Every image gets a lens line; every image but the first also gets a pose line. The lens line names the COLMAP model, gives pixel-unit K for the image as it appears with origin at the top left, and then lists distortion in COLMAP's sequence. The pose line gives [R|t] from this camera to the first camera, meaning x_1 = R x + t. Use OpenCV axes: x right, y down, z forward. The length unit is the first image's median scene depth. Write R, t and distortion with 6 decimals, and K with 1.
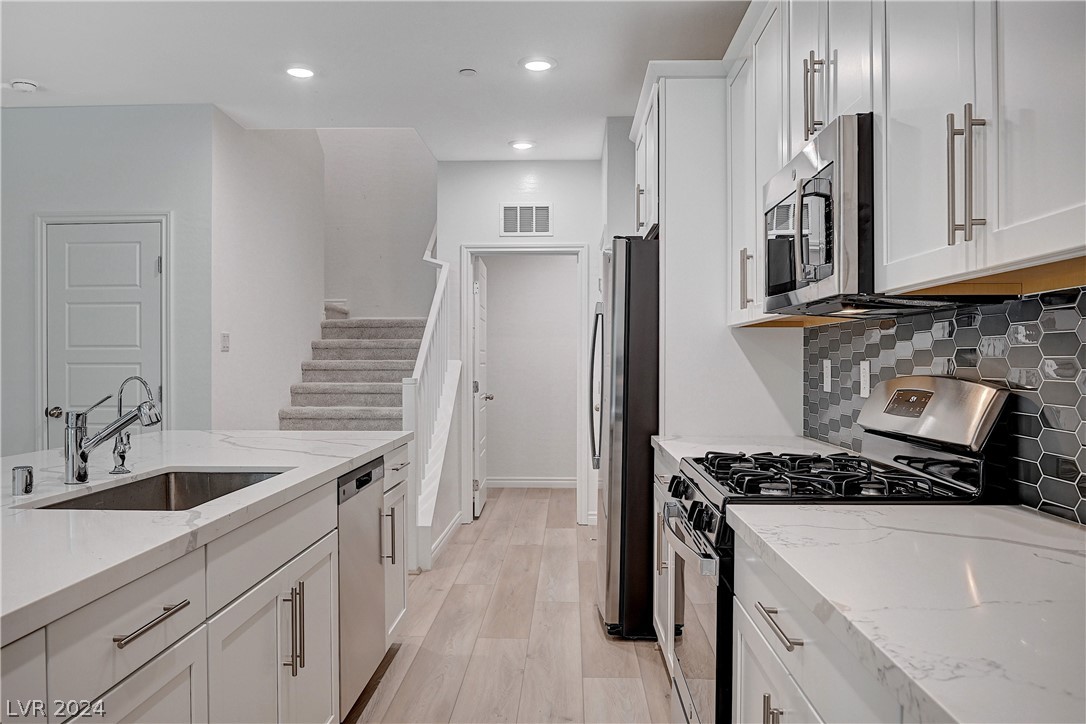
lens RADIAL K [[843.3, 0, 545.7], [0, 843.3, 364.9], [0, 0, 1]] dist [-0.010559, -0.005182]
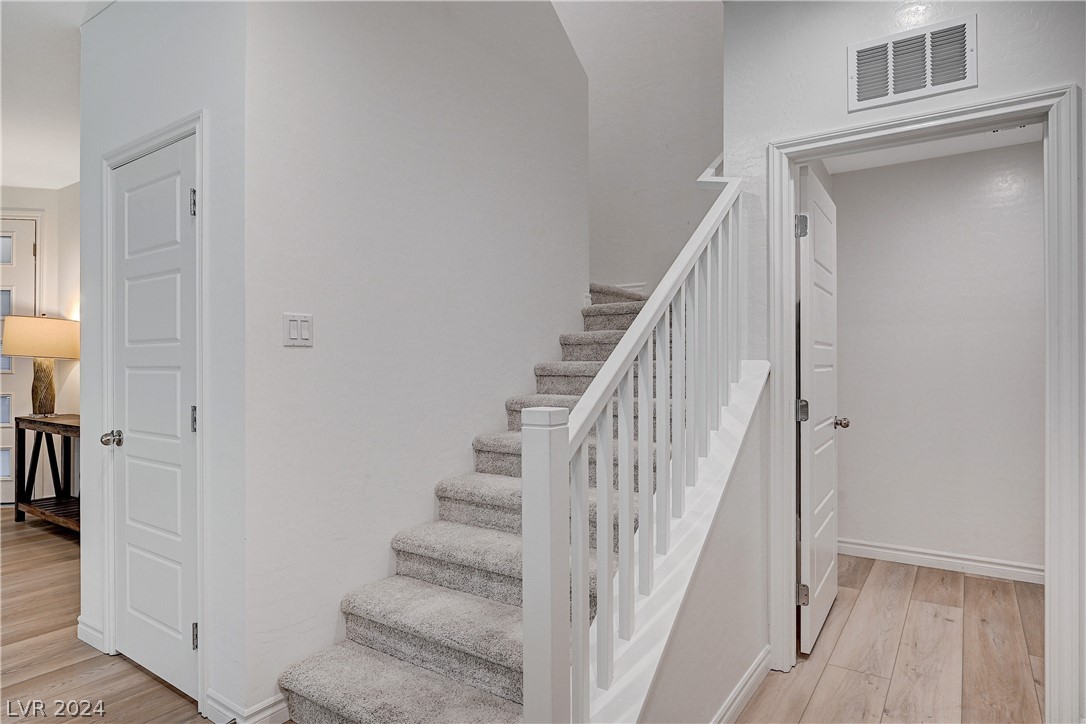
lens RADIAL K [[621.3, 0, 543.0], [0, 621.3, 362.0], [0, 0, 1]] dist [-0.003398, -0.001462]
pose [[0.841198, -0.003866, -0.540714, -0.011556], [0.001362, 0.999986, -0.005031, -0.003614], [0.540726, 0.003496, 0.841192, 0.811363]]
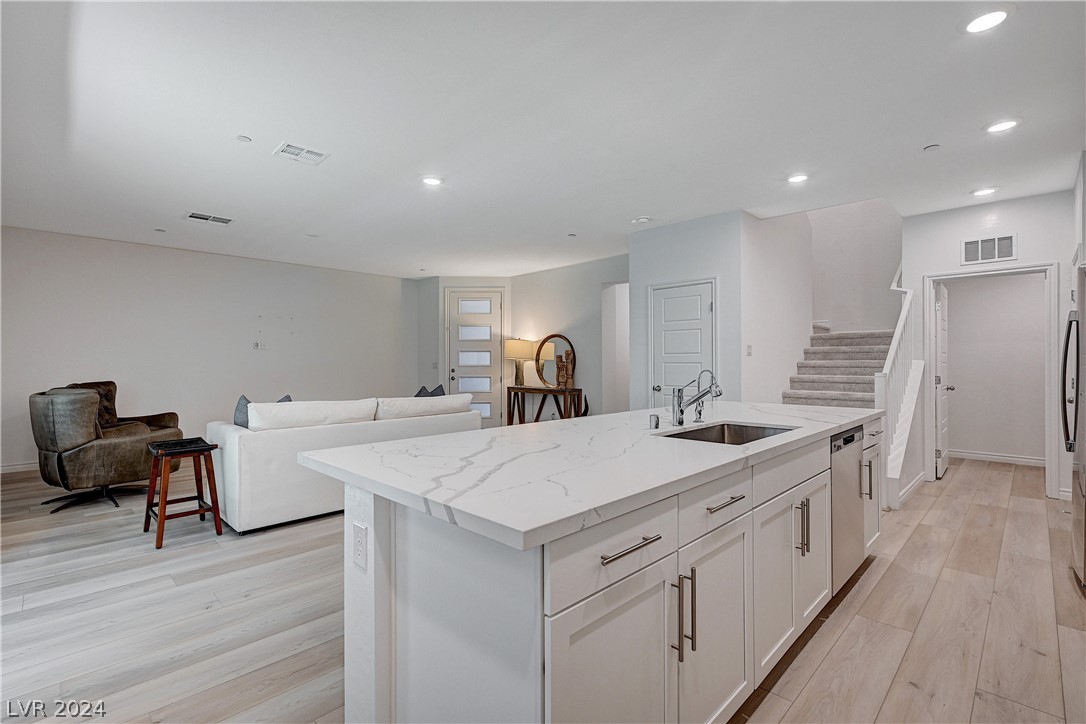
lens RADIAL K [[506.7, 0, 546.5], [0, 506.7, 360.6], [0, 0, 1]] dist [0.010133, 0.000763]
pose [[0.743151, -0.003681, -0.669114, -0.004004], [-0.000375, 0.999982, -0.005918, 0.000117], [0.669124, 0.004649, 0.743136, -0.024079]]
